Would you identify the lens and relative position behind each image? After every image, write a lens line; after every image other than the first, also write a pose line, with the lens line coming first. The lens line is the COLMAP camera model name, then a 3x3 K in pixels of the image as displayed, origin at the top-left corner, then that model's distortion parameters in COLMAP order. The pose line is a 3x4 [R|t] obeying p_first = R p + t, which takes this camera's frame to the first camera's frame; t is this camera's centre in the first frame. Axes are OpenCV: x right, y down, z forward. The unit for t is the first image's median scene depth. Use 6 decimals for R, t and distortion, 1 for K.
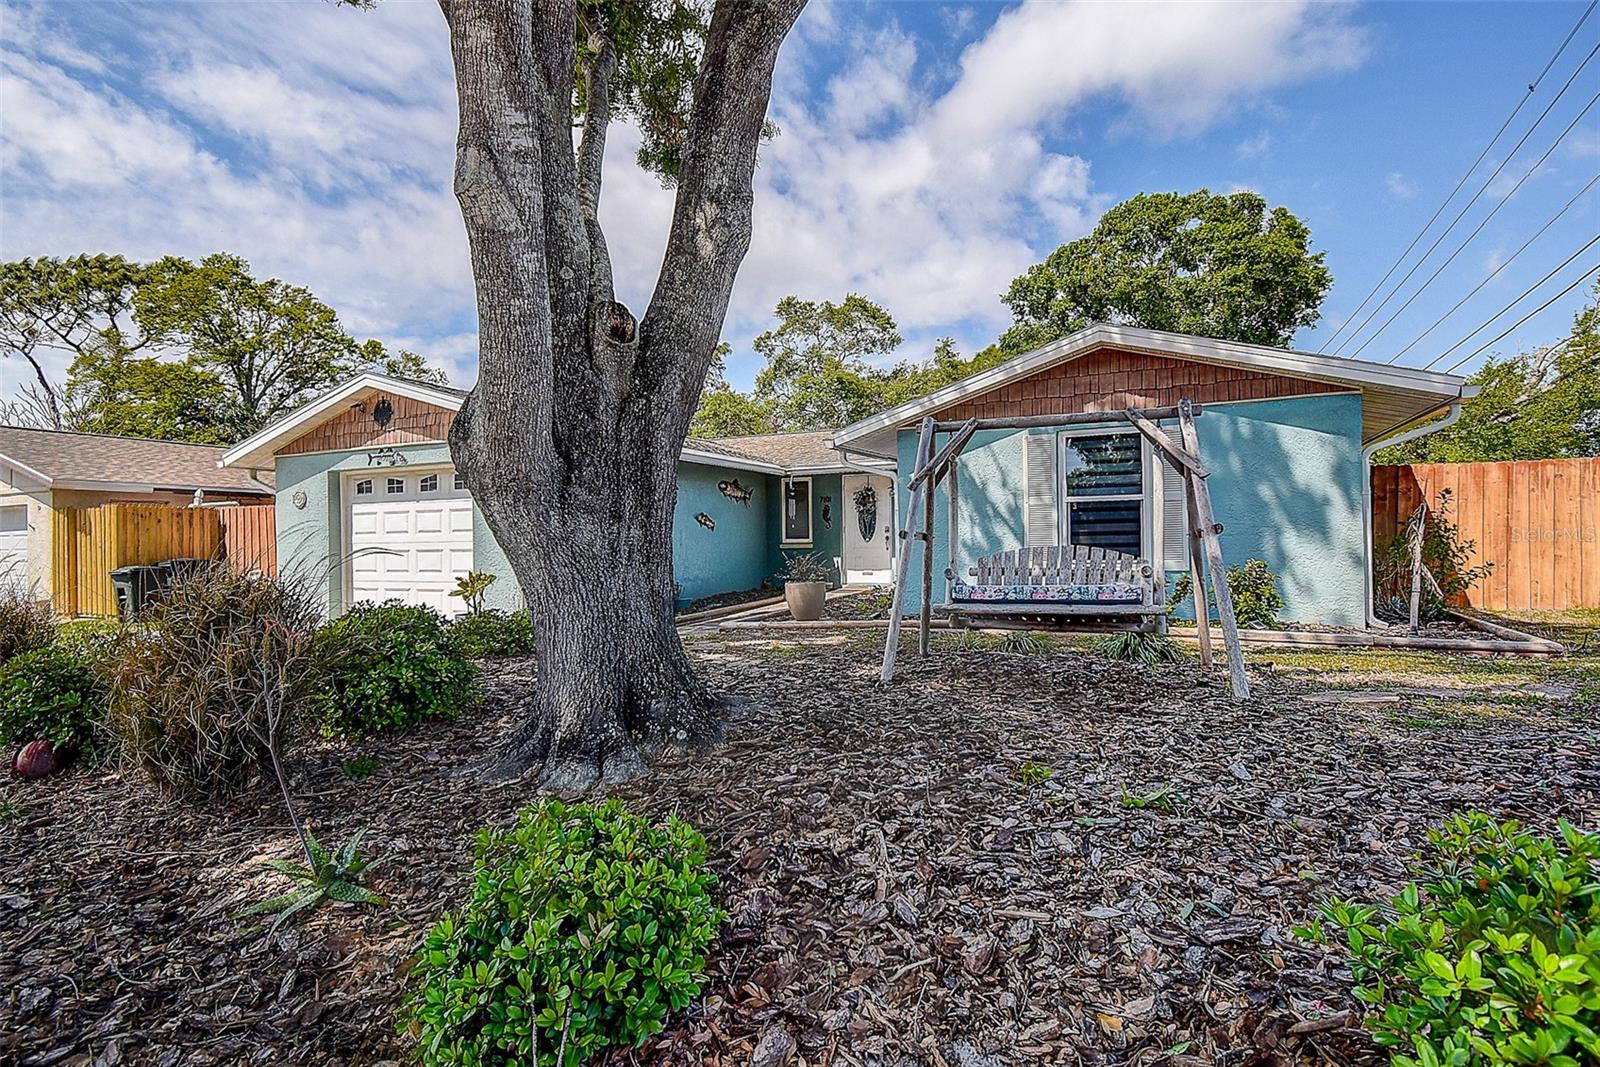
lens RADIAL K [[797.6, 0, 802.2], [0, 797.6, 551.7], [0, 0, 1]] dist [0.001256, -0.000398]
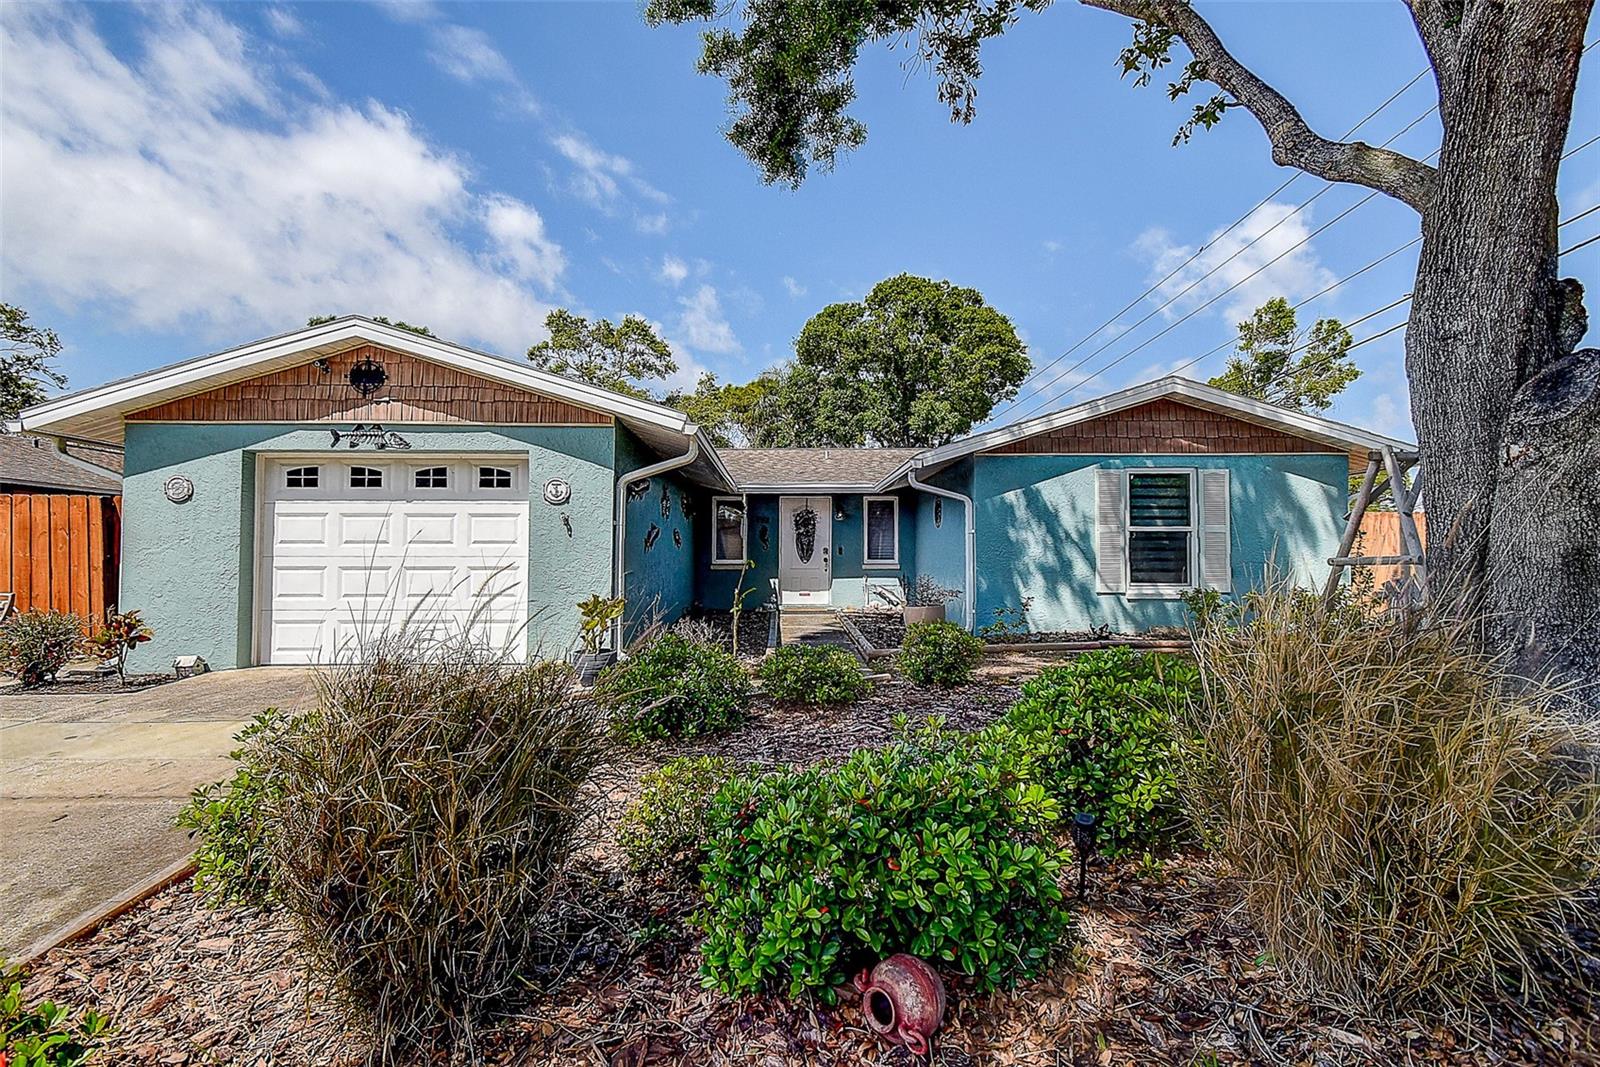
lens RADIAL K [[744.2, 0, 805.2], [0, 744.2, 532.6], [0, 0, 1]] dist [0.014497, -0.018539]
pose [[0.894073, 0.031292, 0.446826, -0.443011], [-0.006191, 0.998325, -0.057528, 0.003508], [-0.447878, 0.048668, 0.892769, 0.213815]]
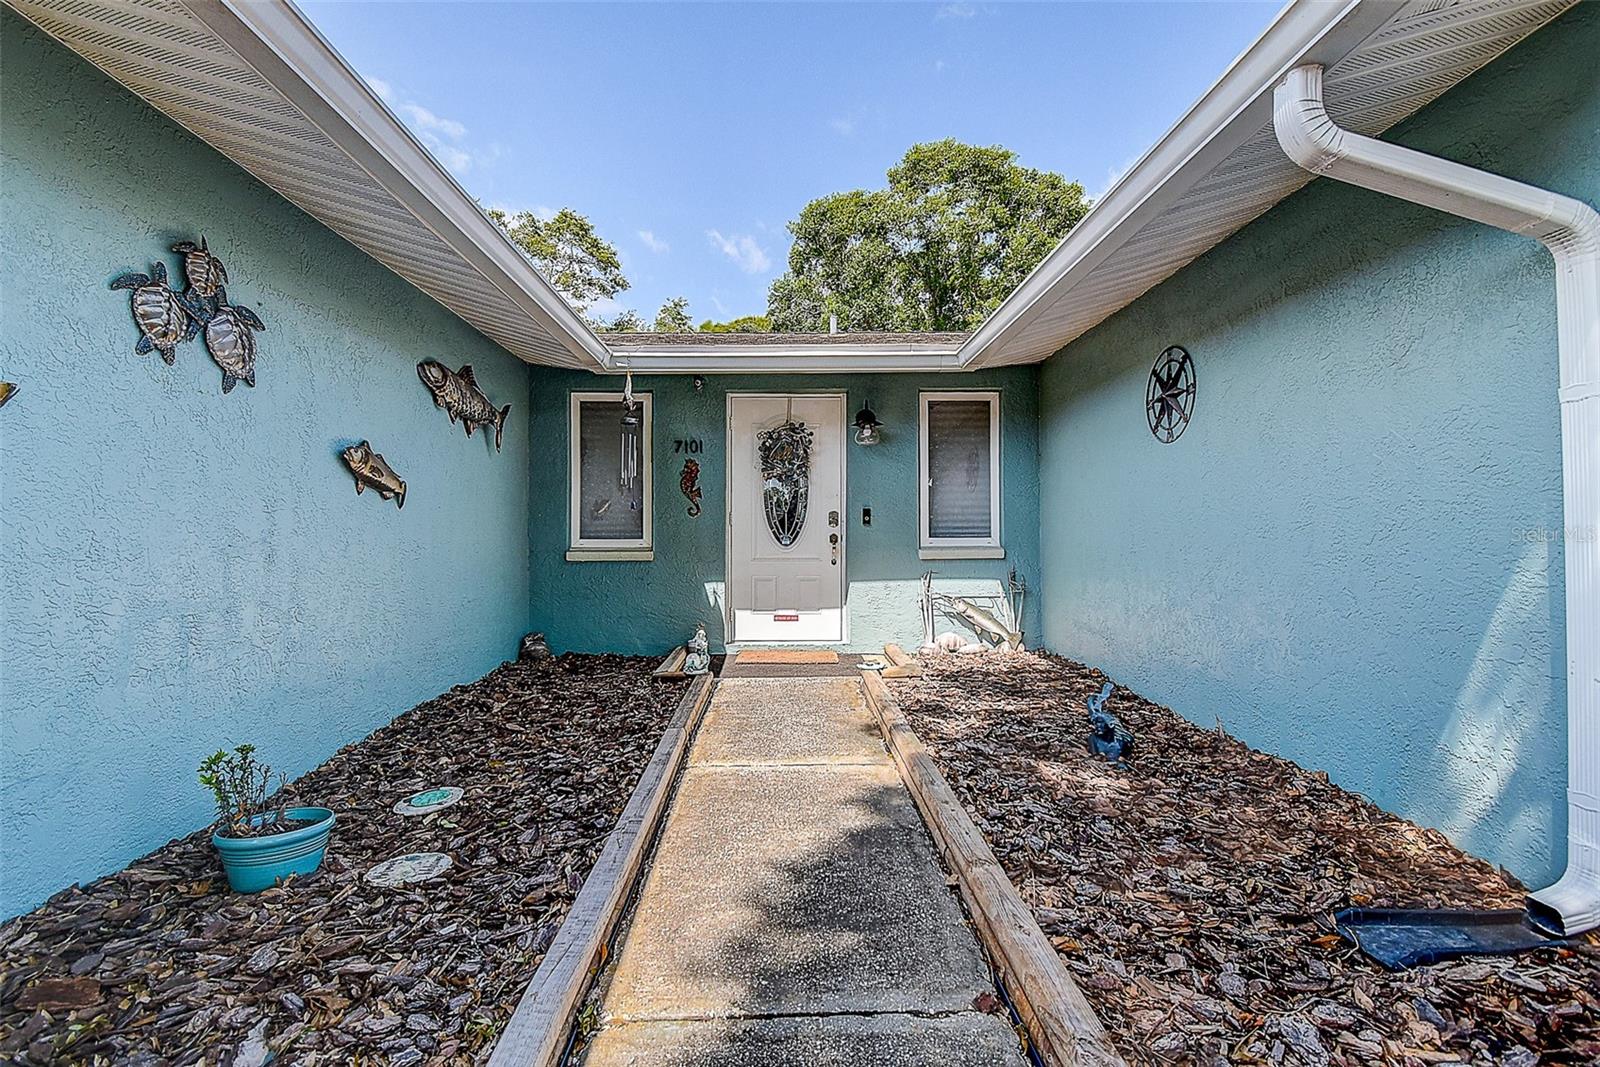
lens RADIAL K [[744.2, 0, 805.2], [0, 744.2, 532.6], [0, 0, 1]] dist [0.014497, -0.018539]
pose [[0.895422, 0.012991, 0.445029, -0.121832], [-0.000758, 0.999617, -0.027655, -0.011826], [-0.445218, 0.024425, 0.895089, 0.821648]]
